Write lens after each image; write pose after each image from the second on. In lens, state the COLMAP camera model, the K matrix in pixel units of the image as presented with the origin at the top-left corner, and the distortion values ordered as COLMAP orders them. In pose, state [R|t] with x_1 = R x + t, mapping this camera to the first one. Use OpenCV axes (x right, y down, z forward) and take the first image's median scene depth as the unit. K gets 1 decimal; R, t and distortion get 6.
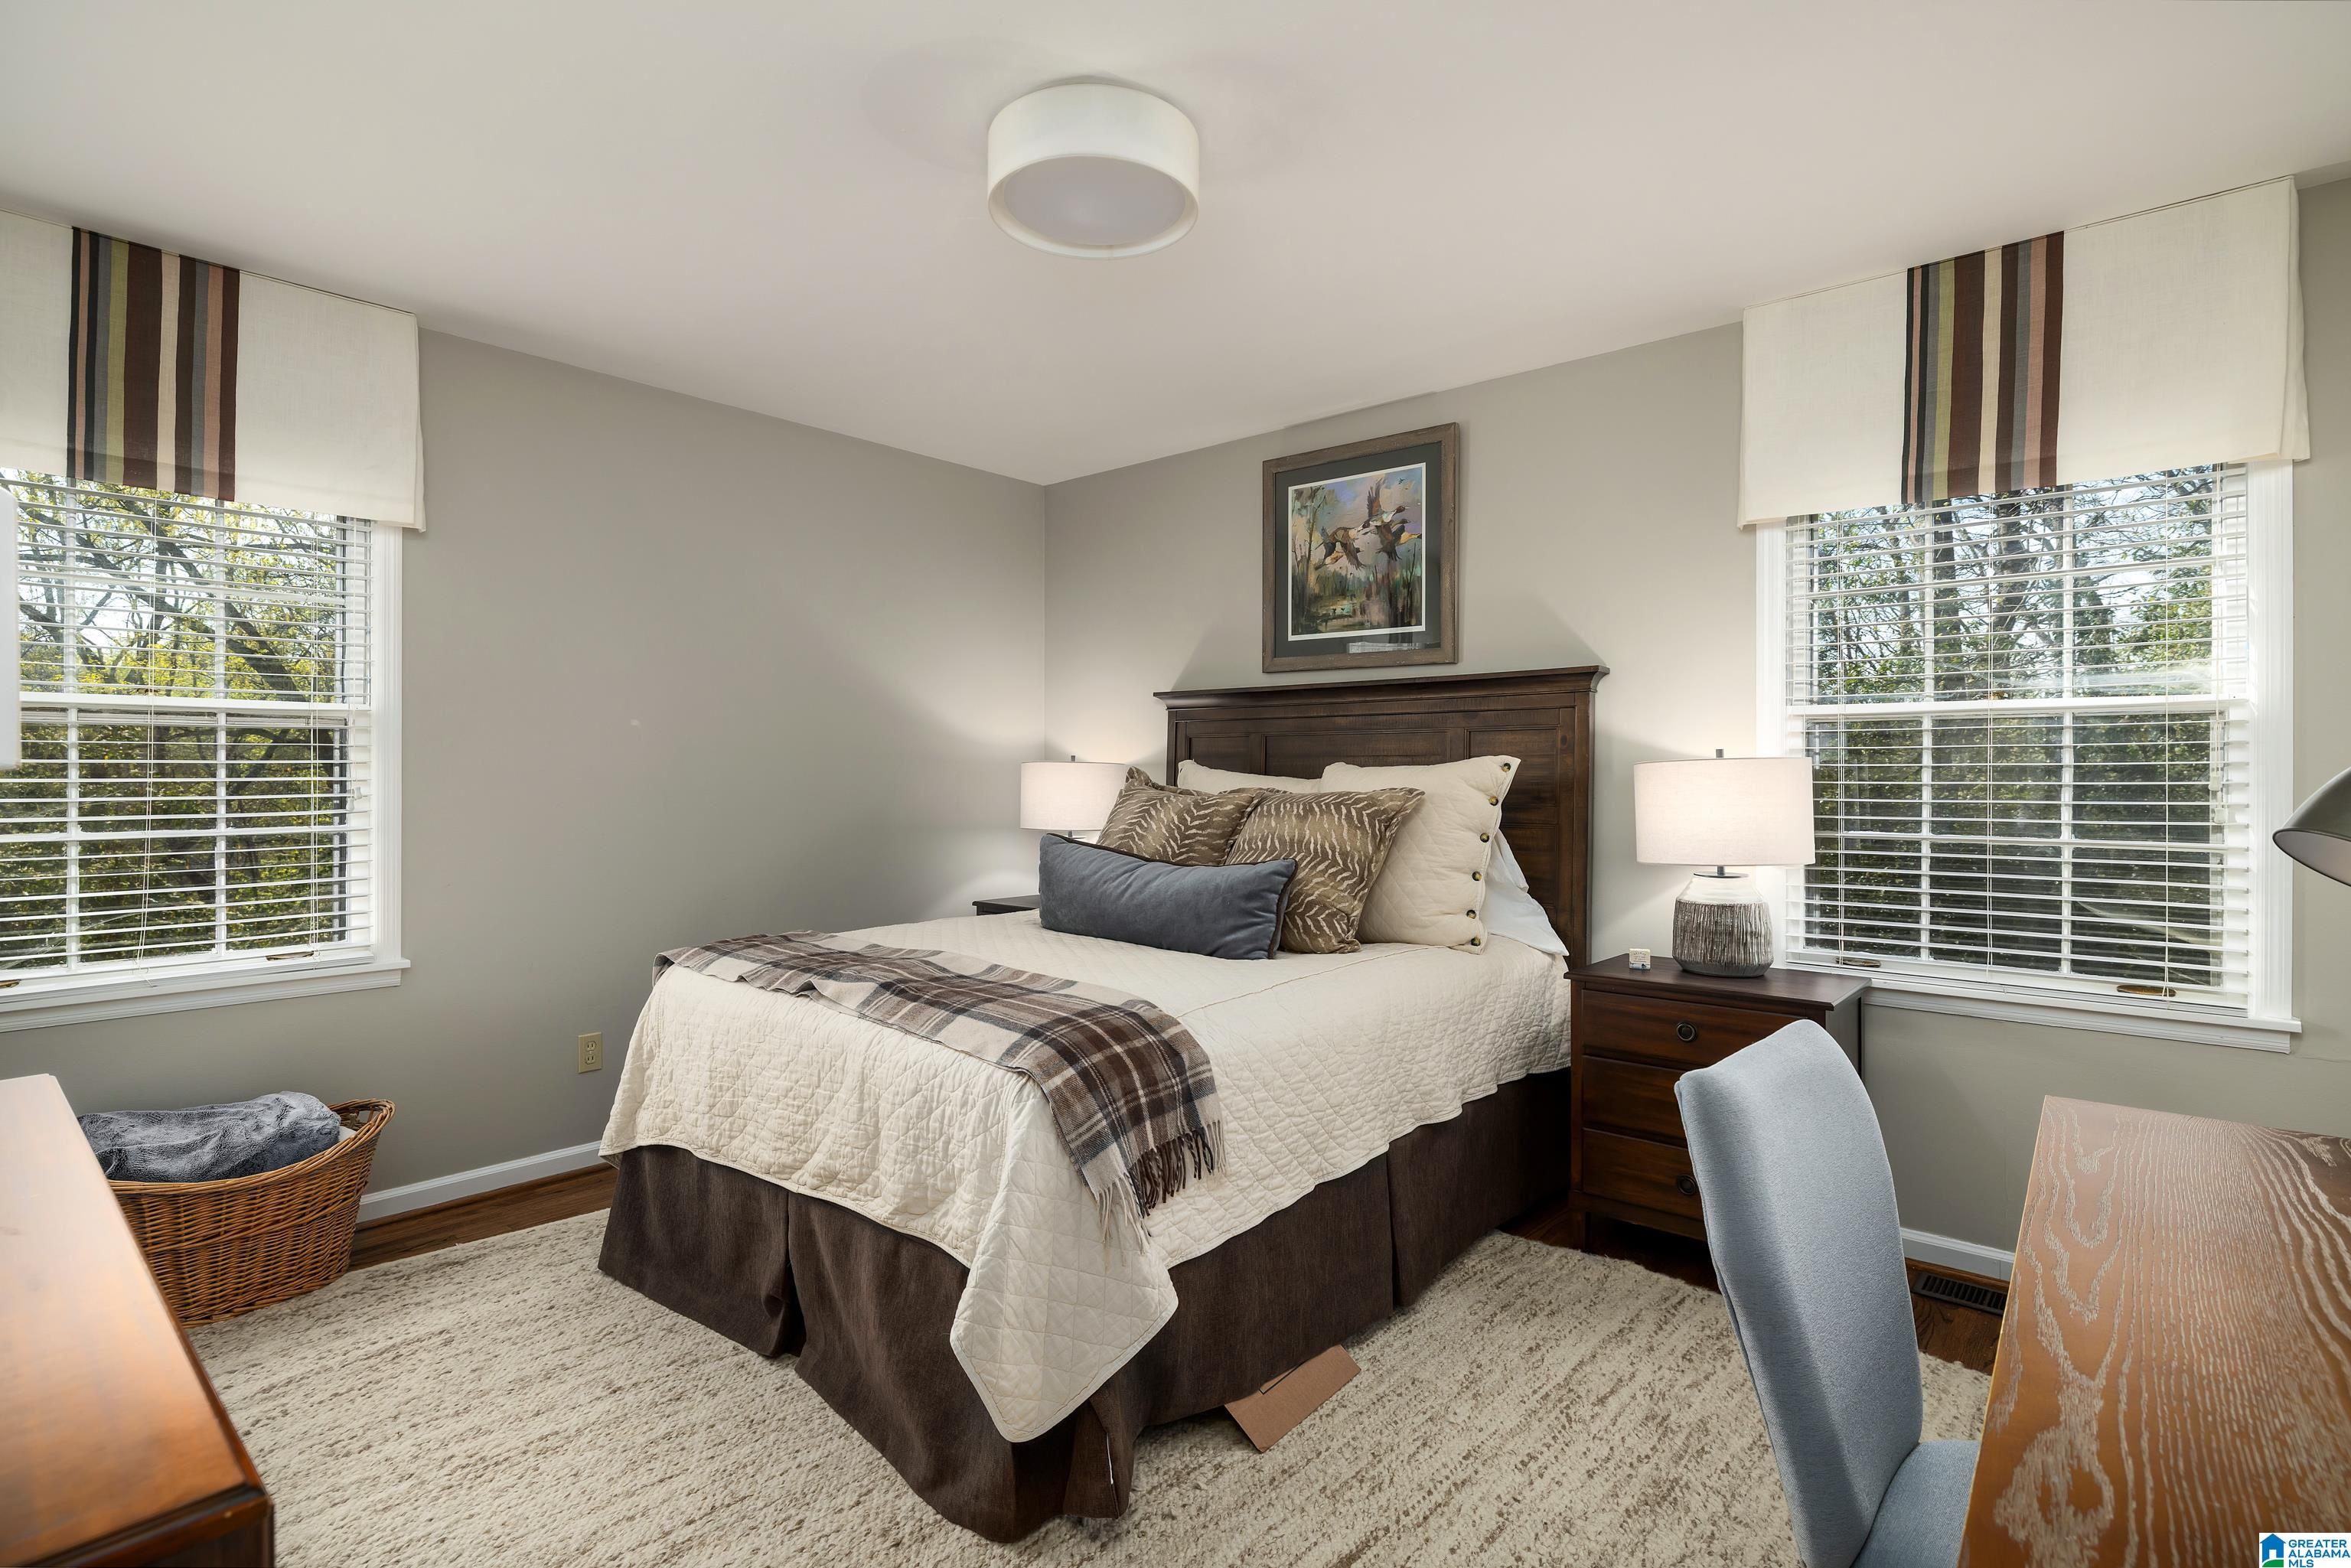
lens RADIAL K [[1169.2, 0, 1179.2], [0, 1169.2, 768.9], [0, 0, 1]] dist [-0.000312, -0.000501]
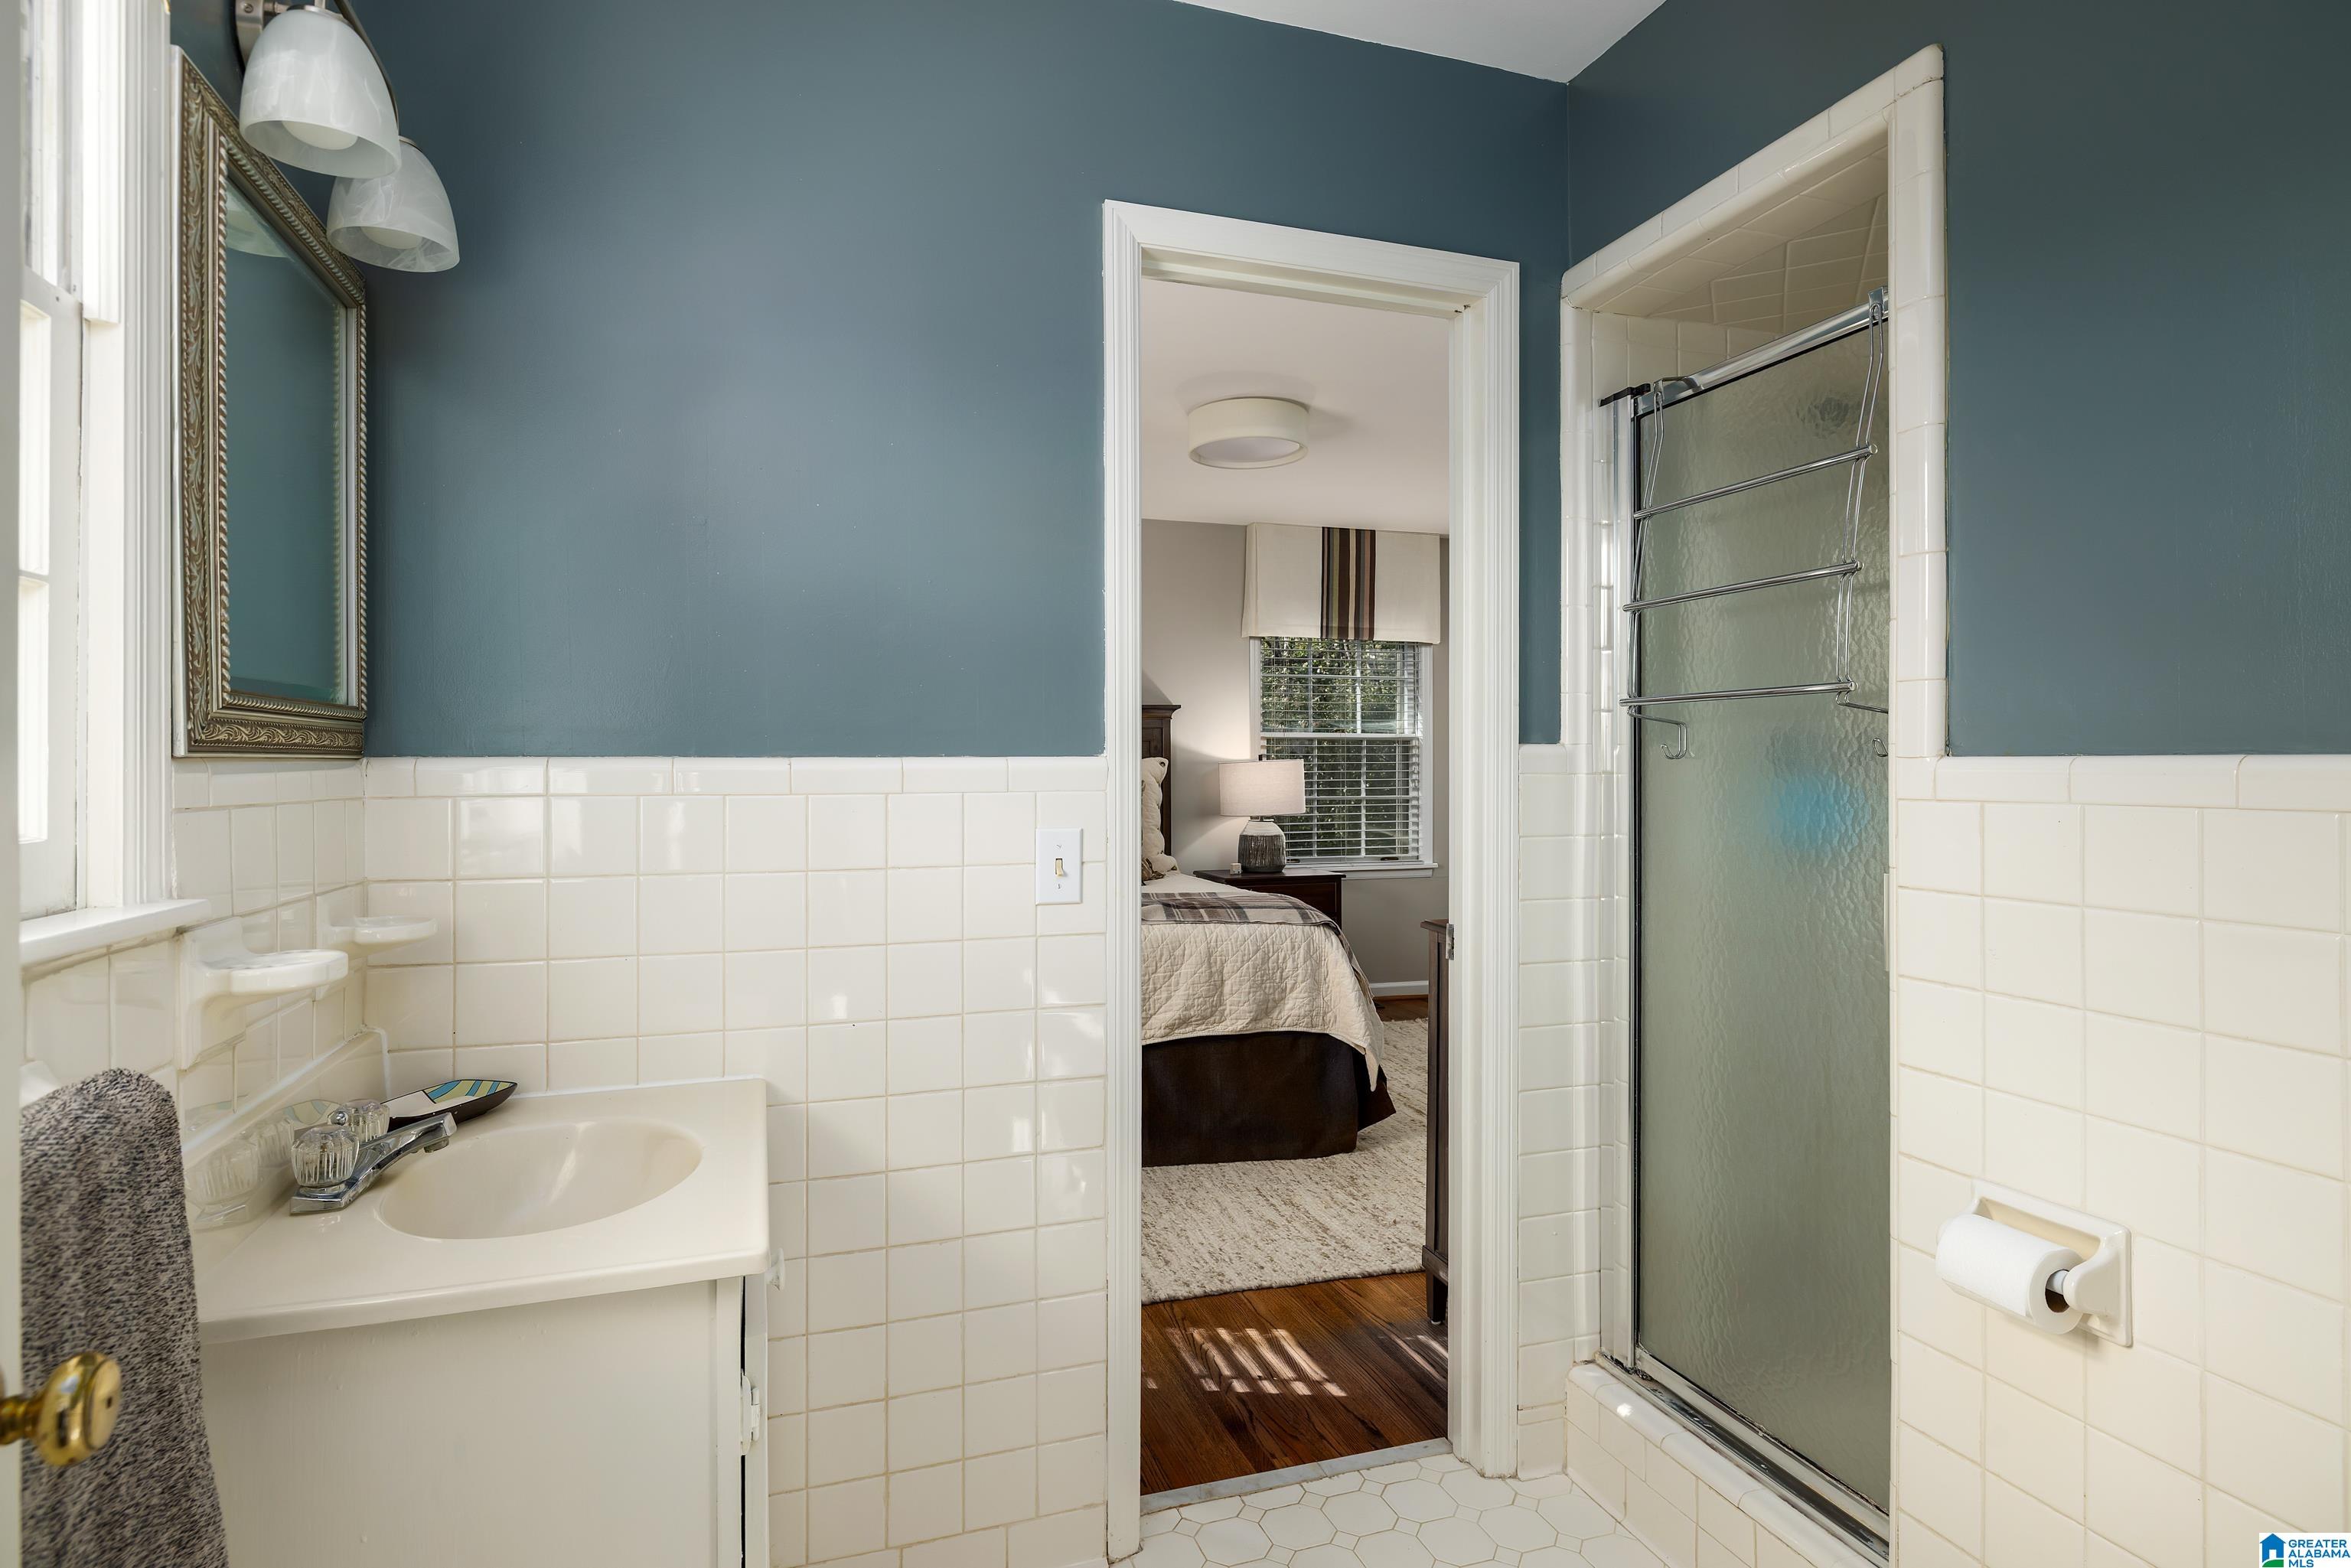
lens RADIAL K [[1169.2, 0, 1169.0], [0, 1169.2, 782.4], [0, 0, 1]] dist [-0.000312, -0.000501]
pose [[0.514555, -0.013159, 0.857357, -1.723969], [-0.000413, 0.999878, 0.015594, -0.001699], [-0.857458, -0.008378, 0.514487, 0.208774]]
